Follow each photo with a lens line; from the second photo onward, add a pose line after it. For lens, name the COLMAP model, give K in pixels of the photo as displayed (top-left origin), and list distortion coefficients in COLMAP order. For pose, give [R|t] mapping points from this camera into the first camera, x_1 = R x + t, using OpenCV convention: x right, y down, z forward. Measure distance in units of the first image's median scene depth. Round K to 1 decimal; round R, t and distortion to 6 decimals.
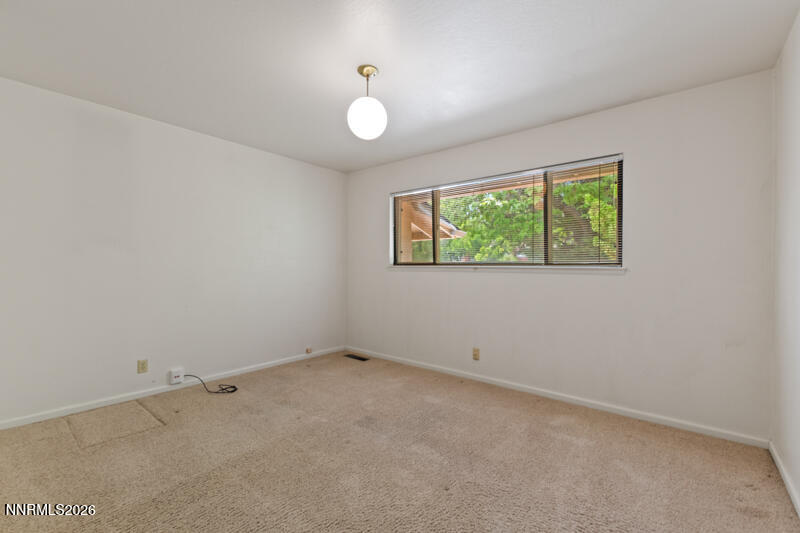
lens RADIAL K [[345.7, 0, 385.1], [0, 345.7, 269.6], [0, 0, 1]] dist [0.004608, -0.000578]
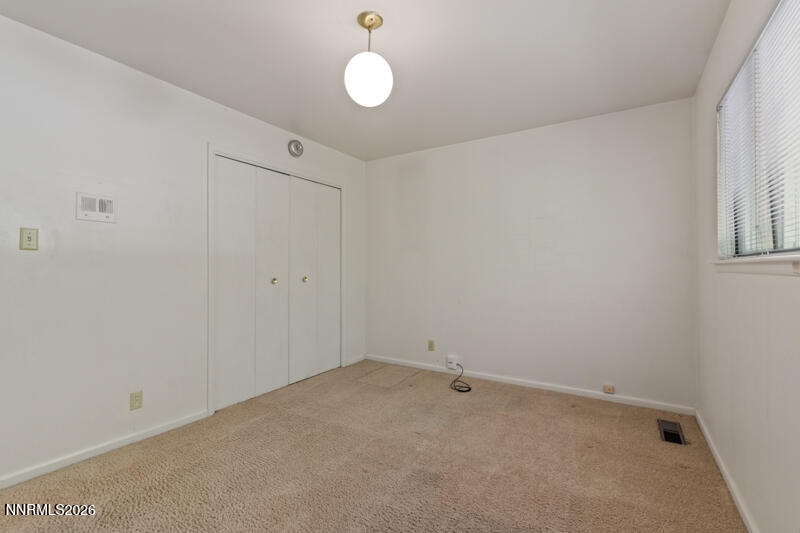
lens RADIAL K [[345.7, 0, 385.9], [0, 345.7, 265.9], [0, 0, 1]] dist [0.004608, -0.000578]
pose [[0.169691, -0.010222, -0.985444, 0.485190], [-0.006374, 0.999914, -0.011470, 0.005625], [0.985477, 0.008227, 0.169611, 0.595464]]
